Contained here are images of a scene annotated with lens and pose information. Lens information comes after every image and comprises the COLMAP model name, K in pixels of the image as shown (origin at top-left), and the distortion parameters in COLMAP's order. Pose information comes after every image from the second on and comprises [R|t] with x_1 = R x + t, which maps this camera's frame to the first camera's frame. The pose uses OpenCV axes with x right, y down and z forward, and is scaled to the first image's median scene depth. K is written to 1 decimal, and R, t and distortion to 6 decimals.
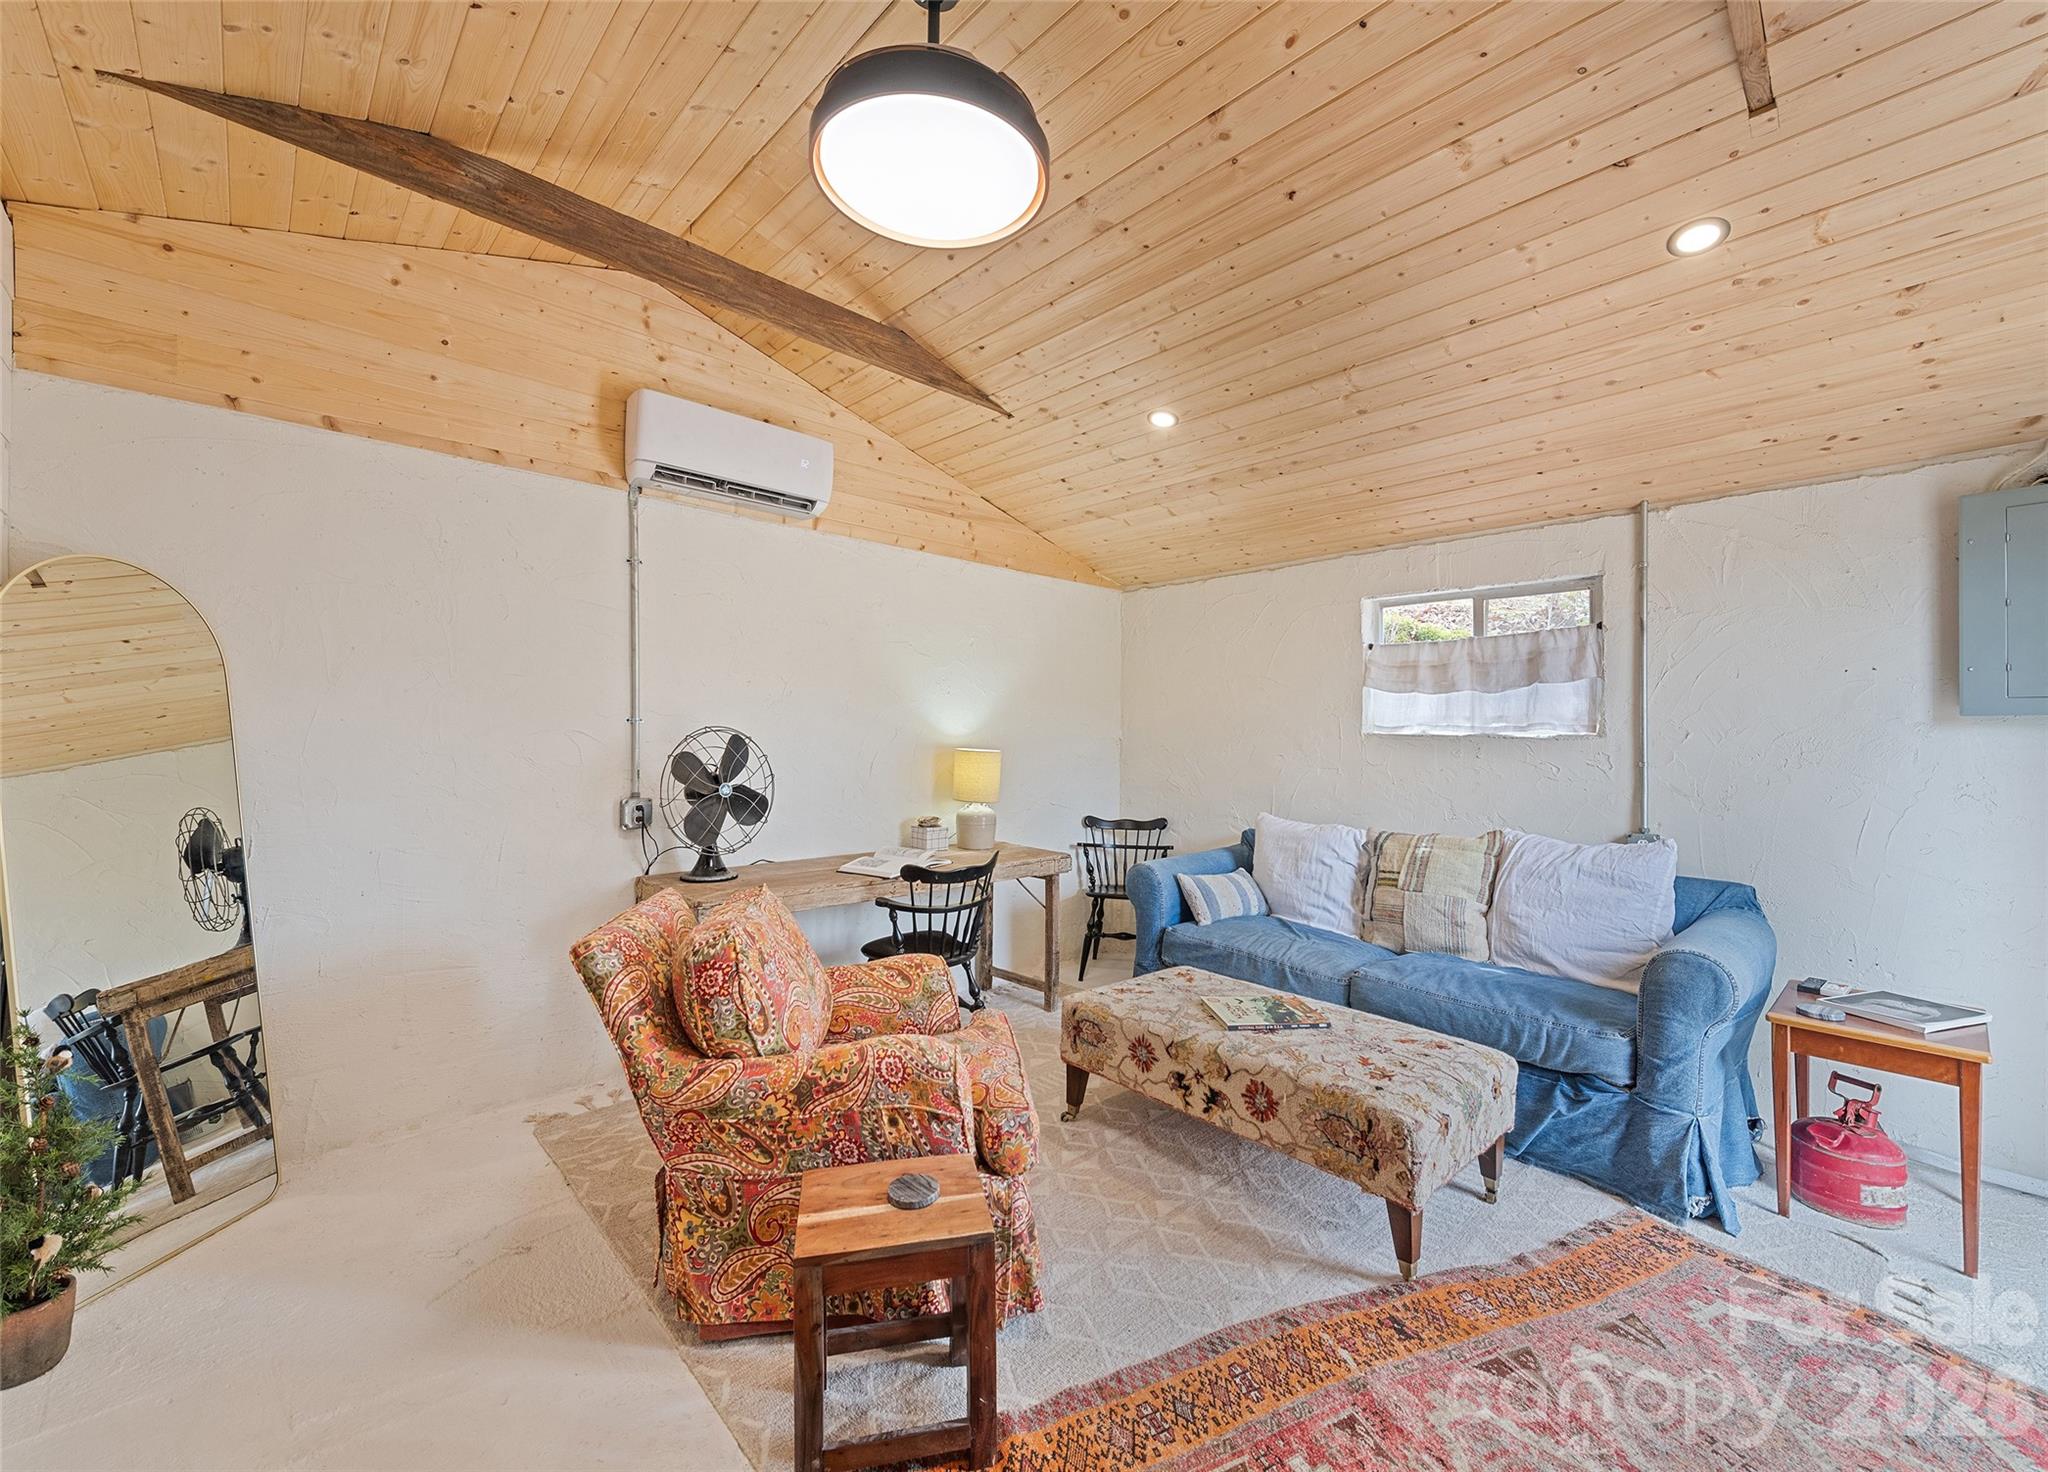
lens RADIAL K [[833.1, 0, 1027.5], [0, 833.1, 726.7], [0, 0, 1]] dist [0.015606, -0.000359]
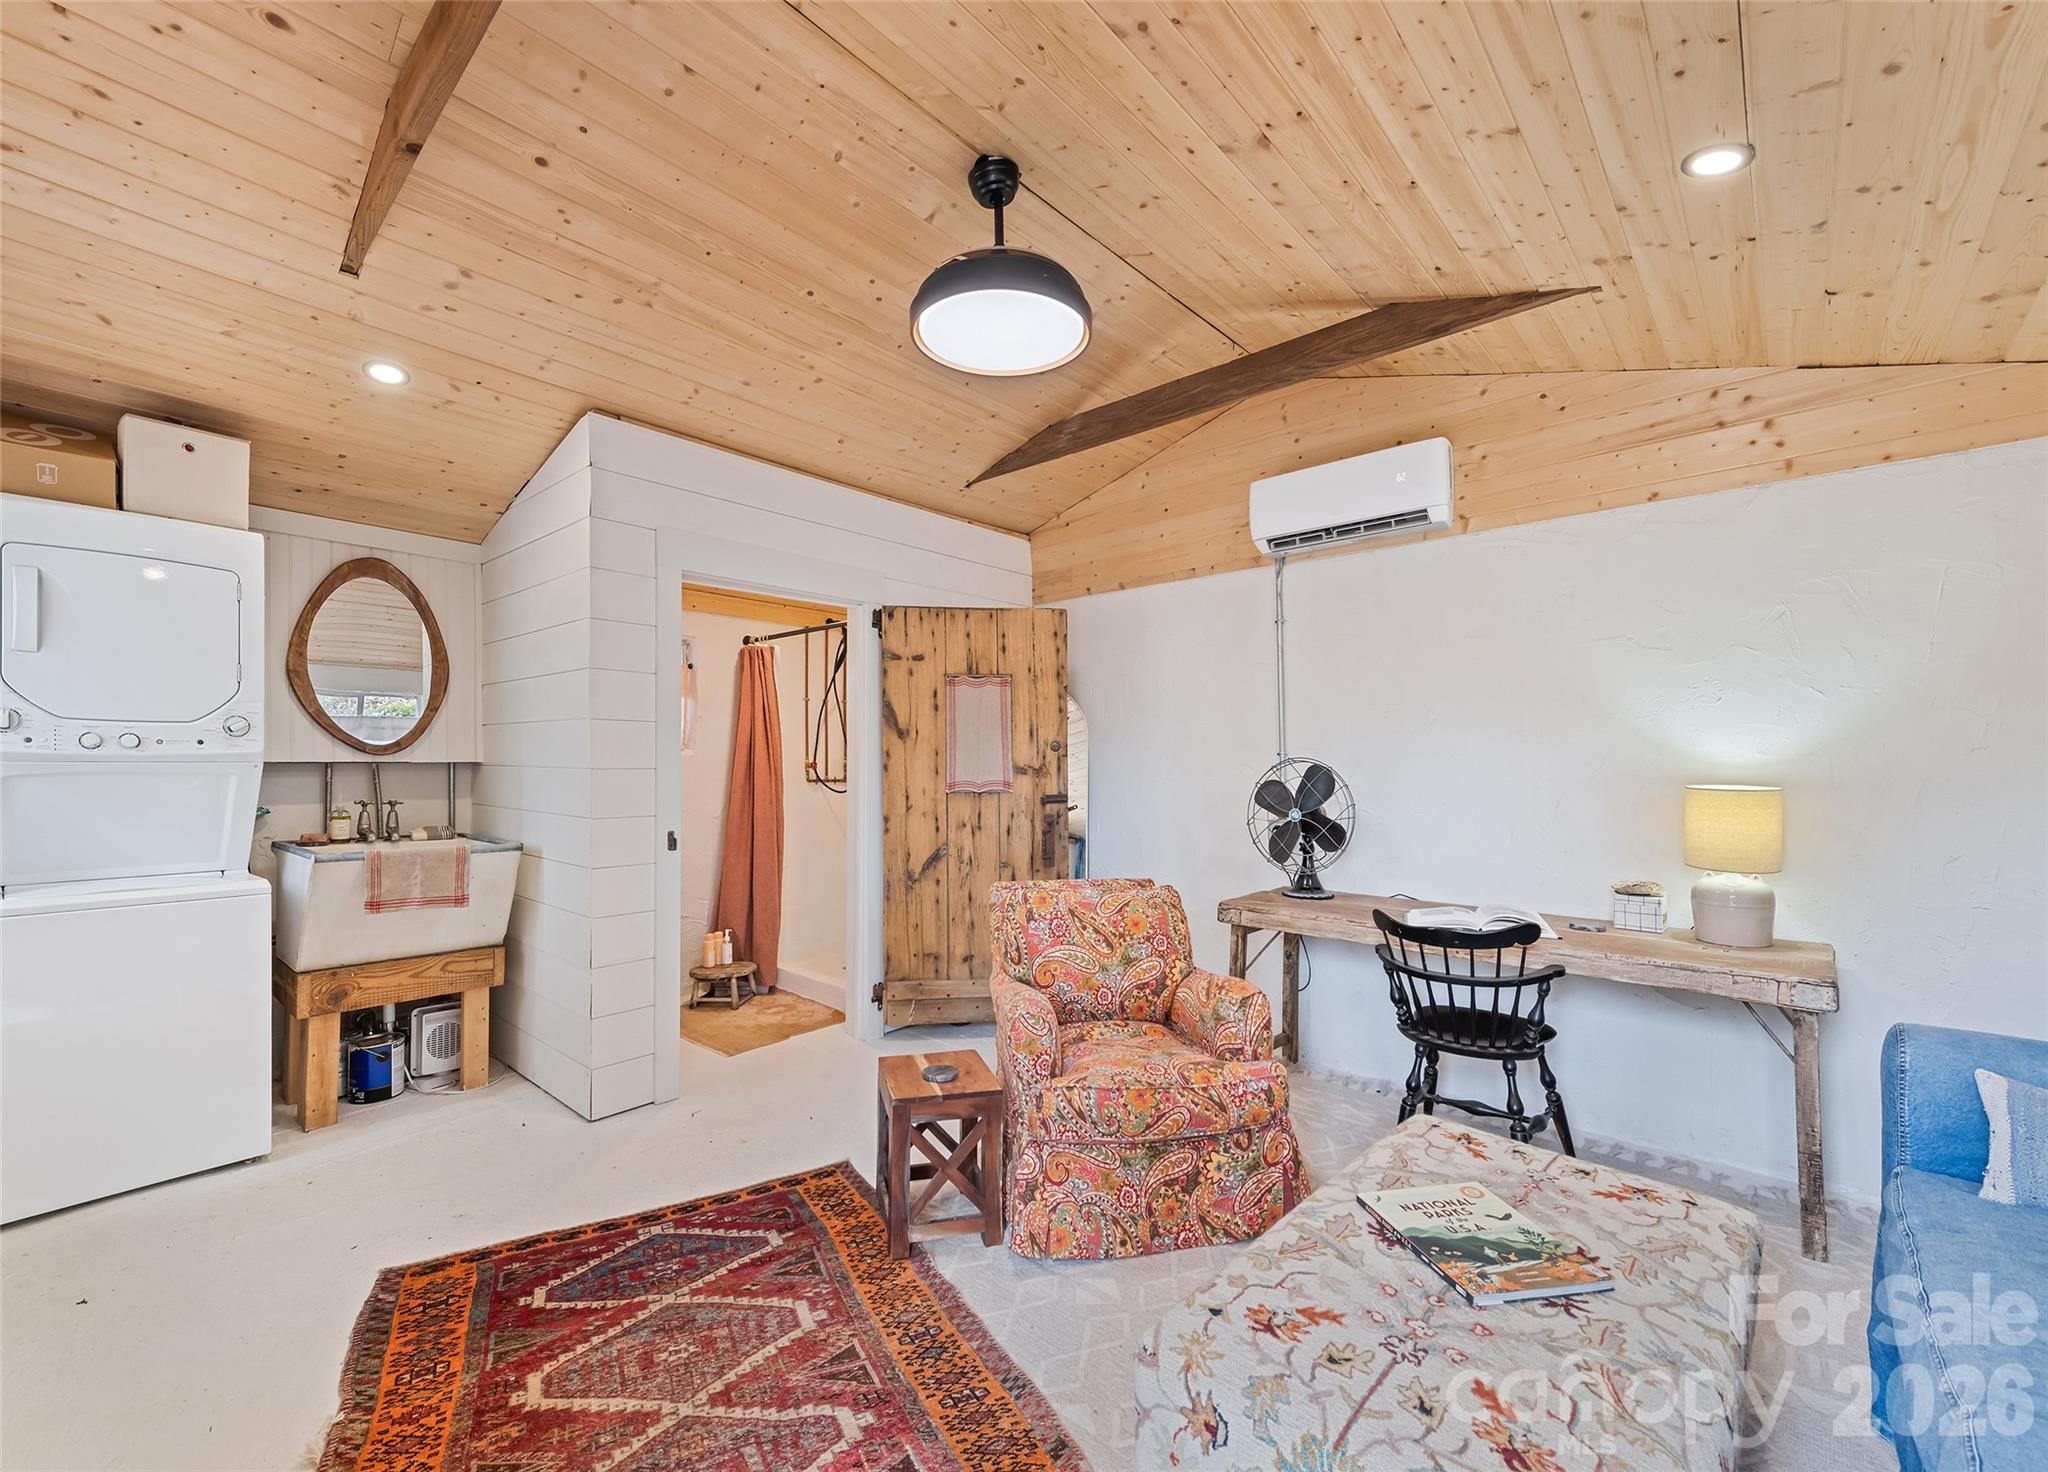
lens RADIAL K [[833.1, 0, 1019.4], [0, 833.1, 761.0], [0, 0, 1]] dist [0.015606, -0.000359]
pose [[0.074850, -0.018383, -0.997025, 0.689960], [0.006133, 0.999820, -0.017974, 0.021310], [0.997176, -0.004769, 0.074949, 0.537723]]
